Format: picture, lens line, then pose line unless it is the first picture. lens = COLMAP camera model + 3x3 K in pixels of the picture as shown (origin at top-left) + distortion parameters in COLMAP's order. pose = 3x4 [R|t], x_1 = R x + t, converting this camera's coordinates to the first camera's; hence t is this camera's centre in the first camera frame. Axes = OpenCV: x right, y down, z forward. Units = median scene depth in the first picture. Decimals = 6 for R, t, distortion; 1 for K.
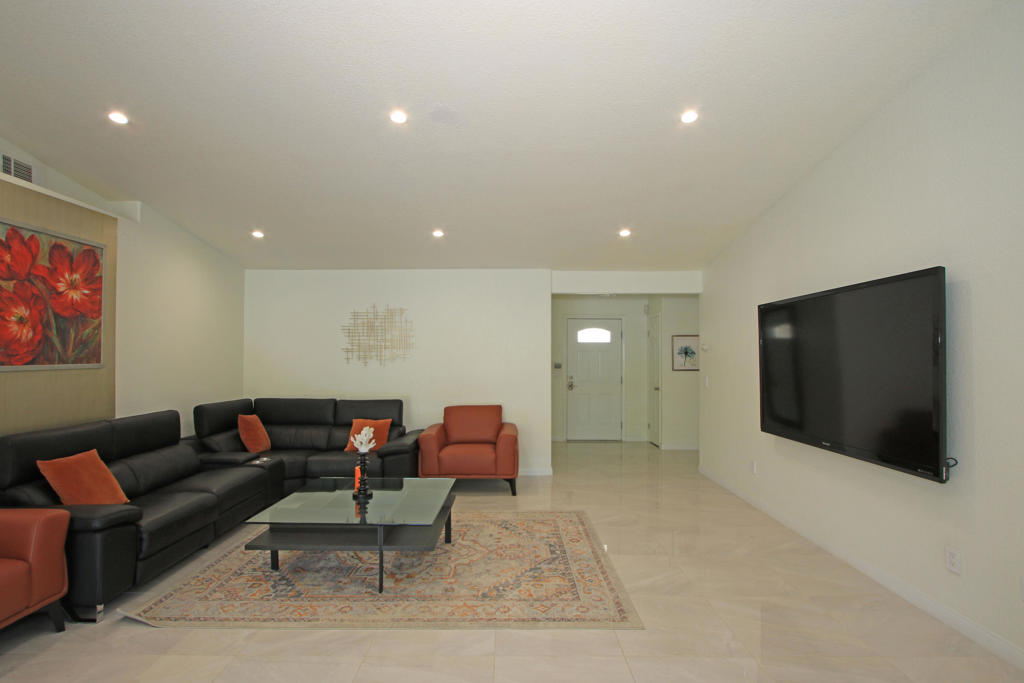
lens RADIAL K [[501.2, 0, 504.5], [0, 501.2, 349.4], [0, 0, 1]] dist [-0.014437, 0.004901]
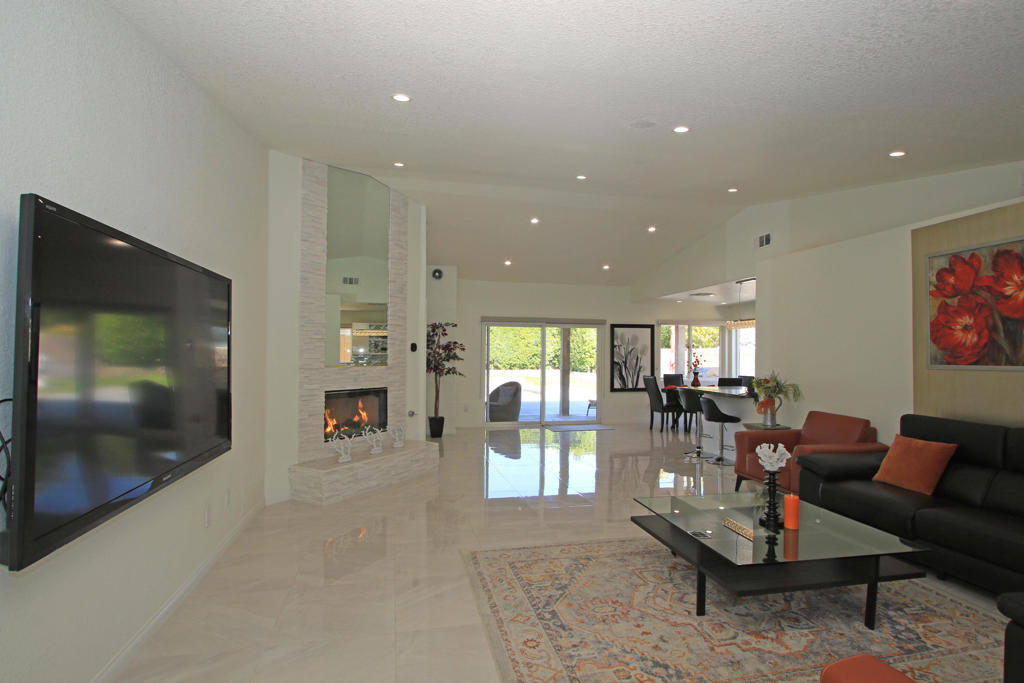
lens RADIAL K [[501.2, 0, 510.9], [0, 501.2, 347.2], [0, 0, 1]] dist [-0.014437, 0.004901]
pose [[-0.973154, -0.012823, -0.229797, 0.335062], [-0.005826, 0.999499, -0.031102, 0.029151], [0.230081, -0.028928, -0.972742, 1.718017]]
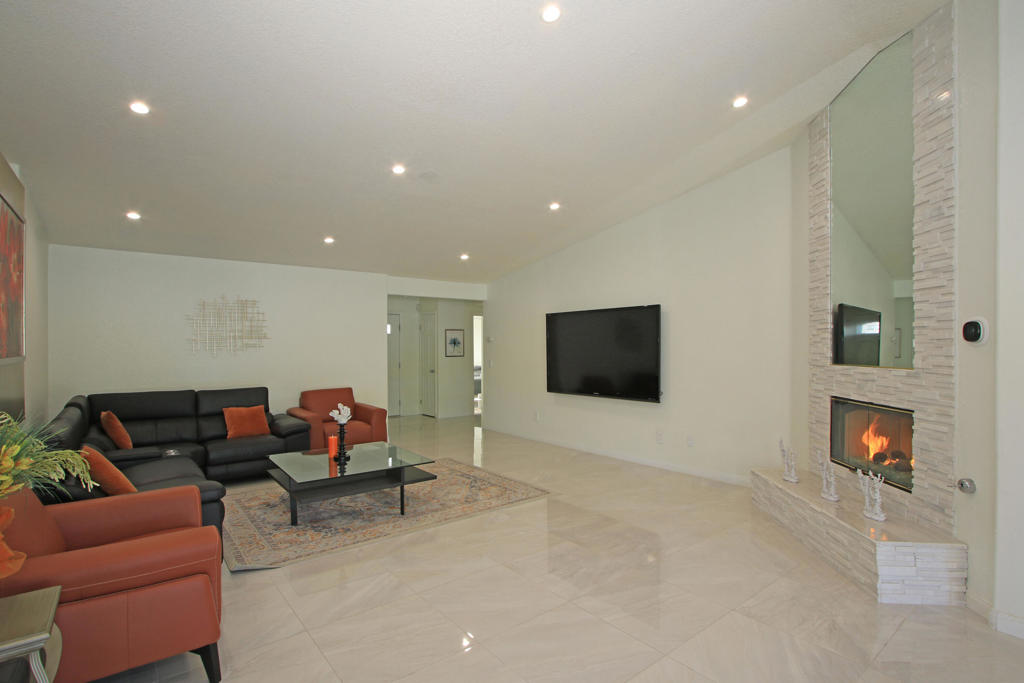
lens RADIAL K [[501.2, 0, 505.0], [0, 501.2, 345.6], [0, 0, 1]] dist [-0.014437, 0.004901]
pose [[0.781512, -0.002253, 0.623886, -0.742148], [-0.007001, 0.999899, 0.012382, -0.006767], [-0.623851, -0.014045, 0.781417, -0.221888]]
